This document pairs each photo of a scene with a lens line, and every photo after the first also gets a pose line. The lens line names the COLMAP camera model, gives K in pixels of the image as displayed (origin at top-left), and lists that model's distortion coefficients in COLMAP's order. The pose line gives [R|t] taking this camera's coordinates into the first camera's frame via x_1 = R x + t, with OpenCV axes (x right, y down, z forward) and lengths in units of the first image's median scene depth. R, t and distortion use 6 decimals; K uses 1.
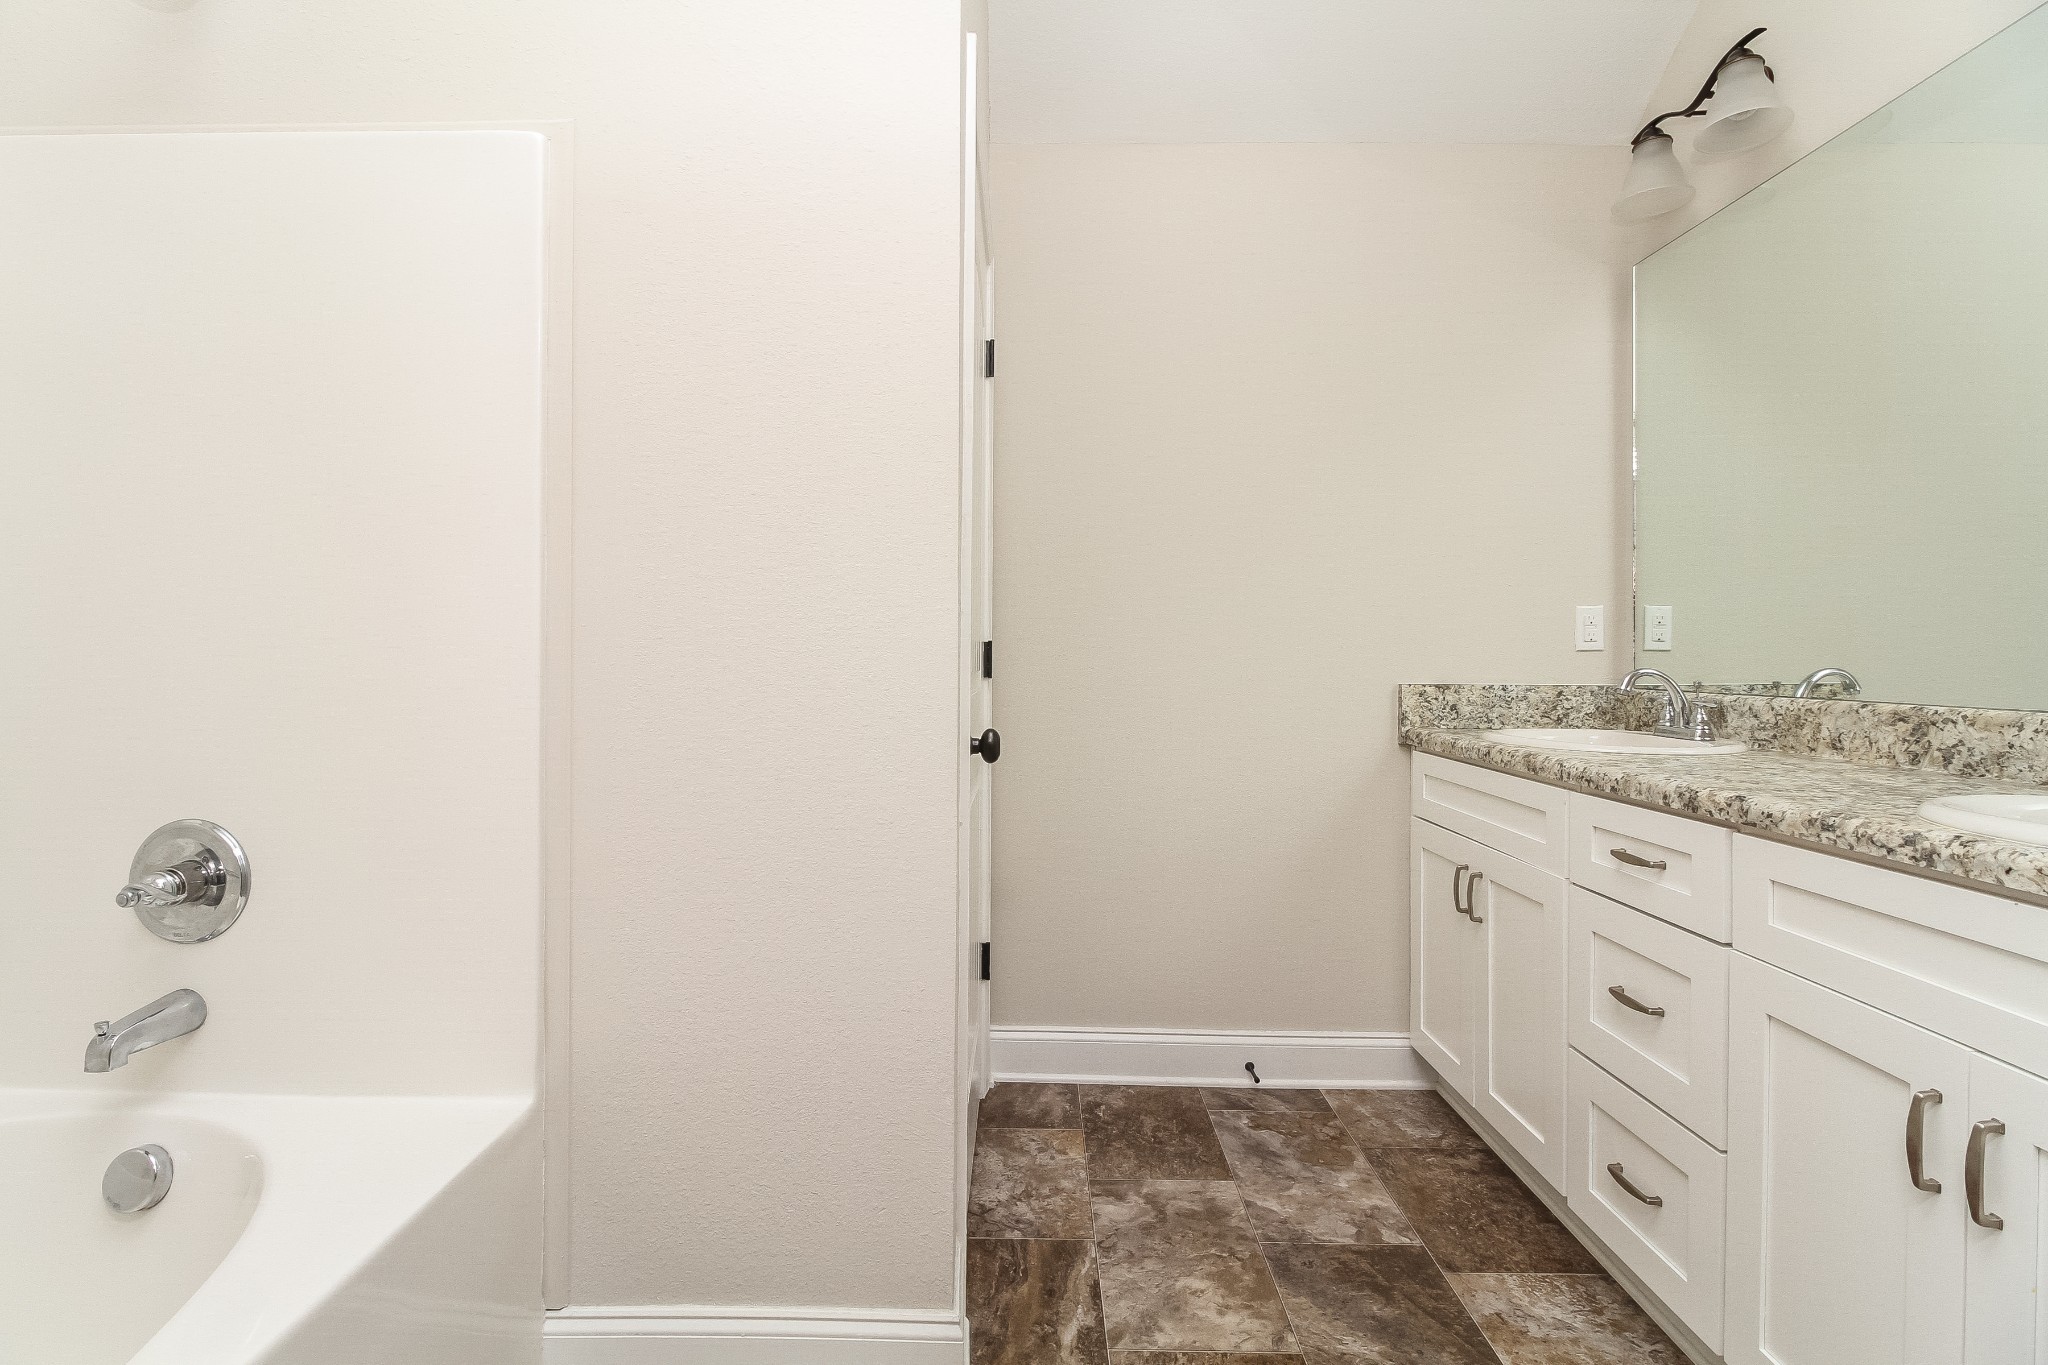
lens RADIAL K [[965.3, 0, 995.2], [0, 965.3, 659.8], [0, 0, 1]] dist [0.001160, -0.005712]
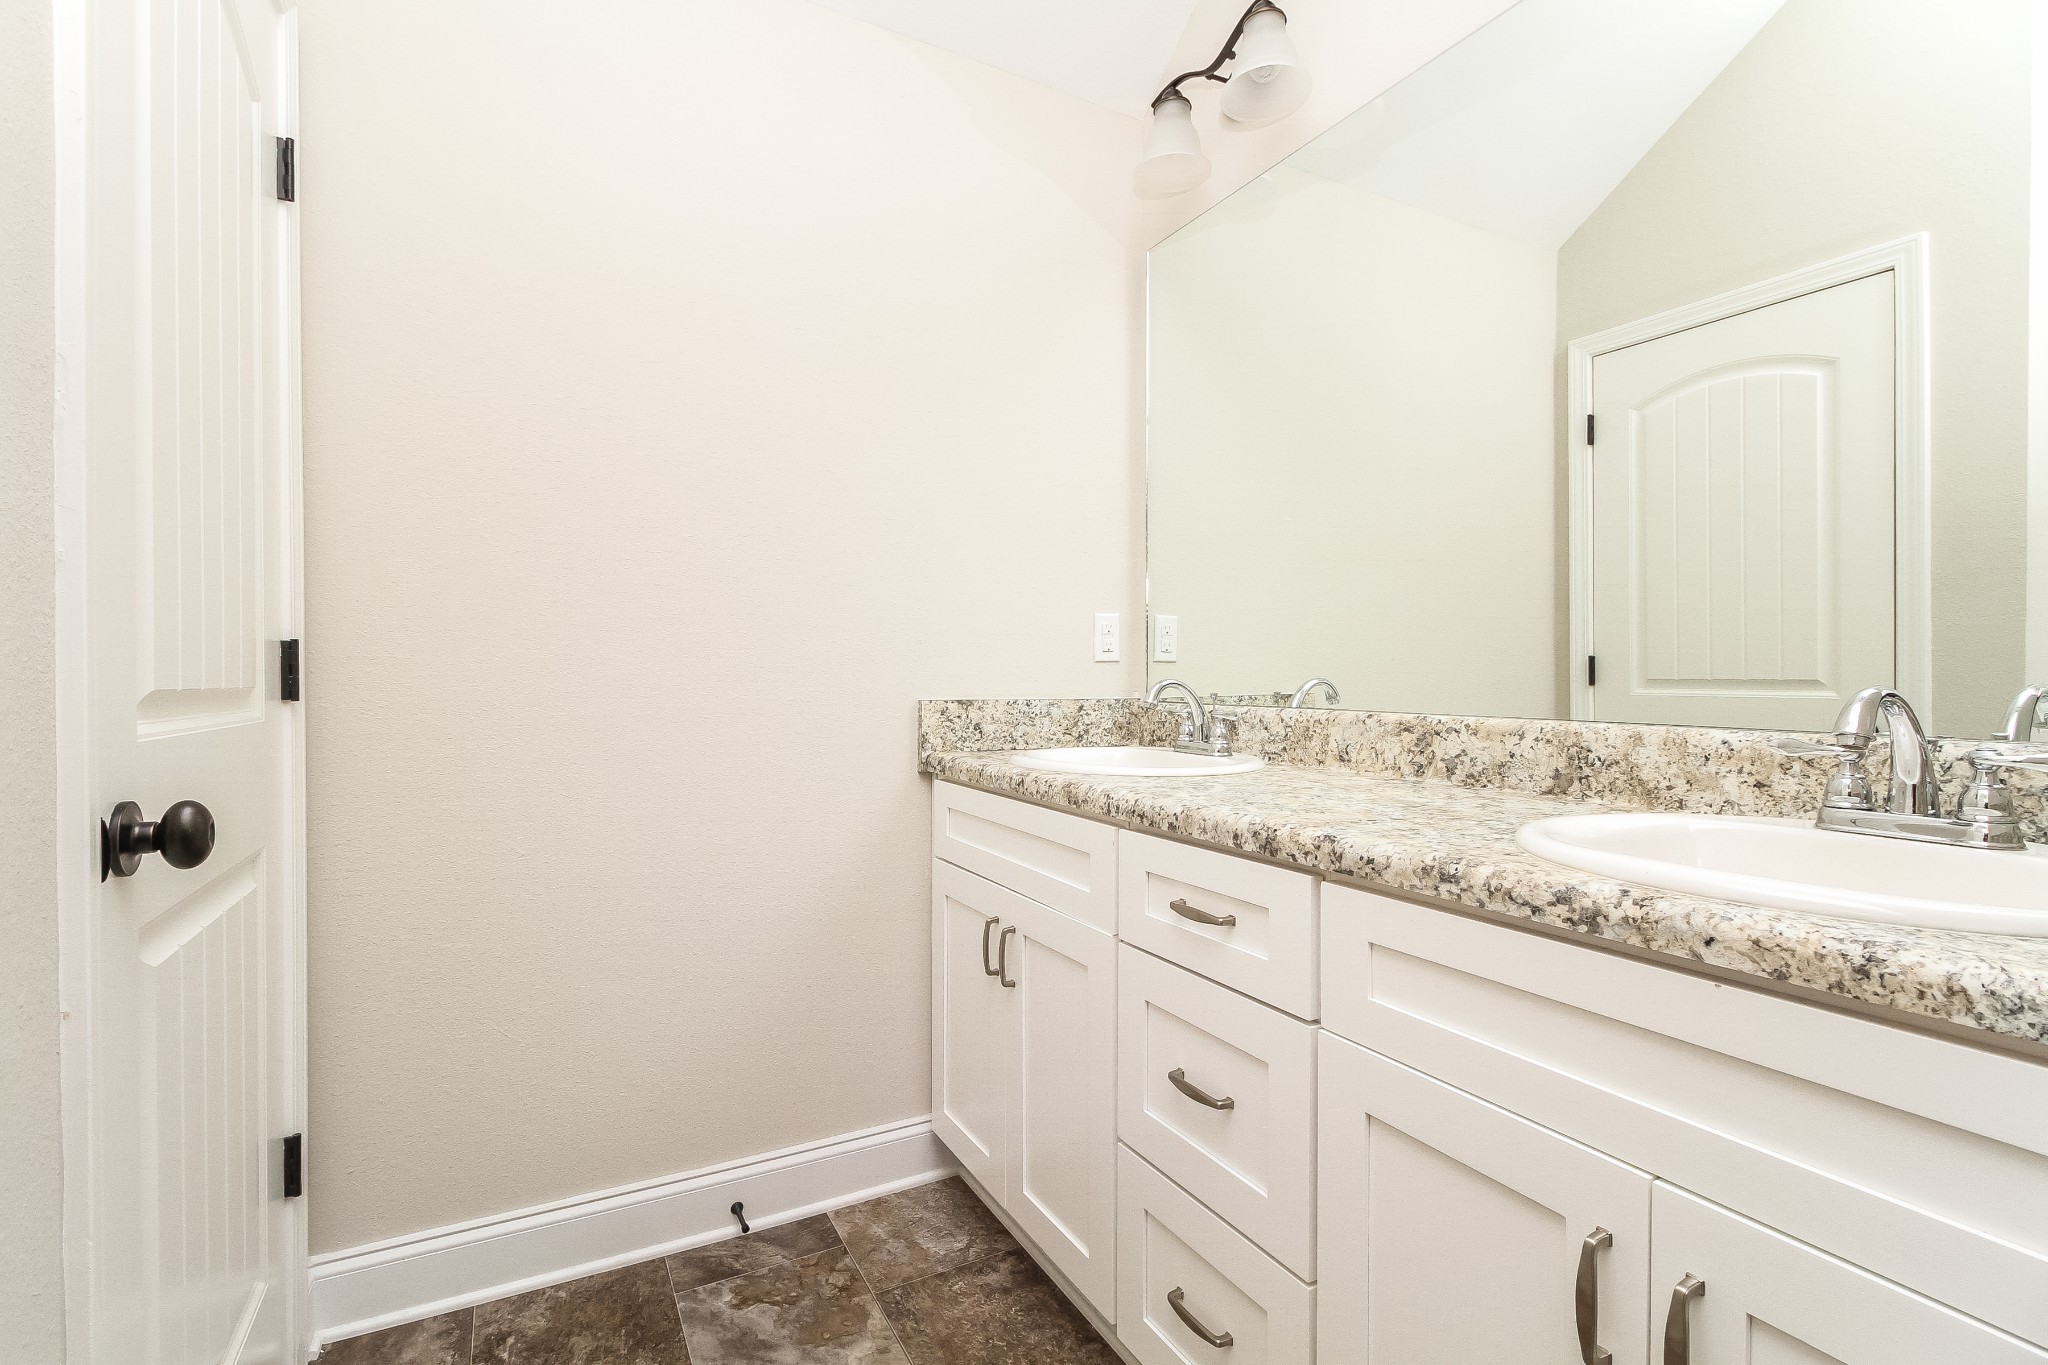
lens RADIAL K [[953.0, 0, 1015.9], [0, 953.0, 677.6], [0, 0, 1]] dist [0.030271, -0.000128]
pose [[0.871999, -0.003542, 0.489495, 0.100911], [0.003863, 0.999992, 0.000353, 0.006205], [-0.489492, 0.001583, 0.872006, 0.273585]]
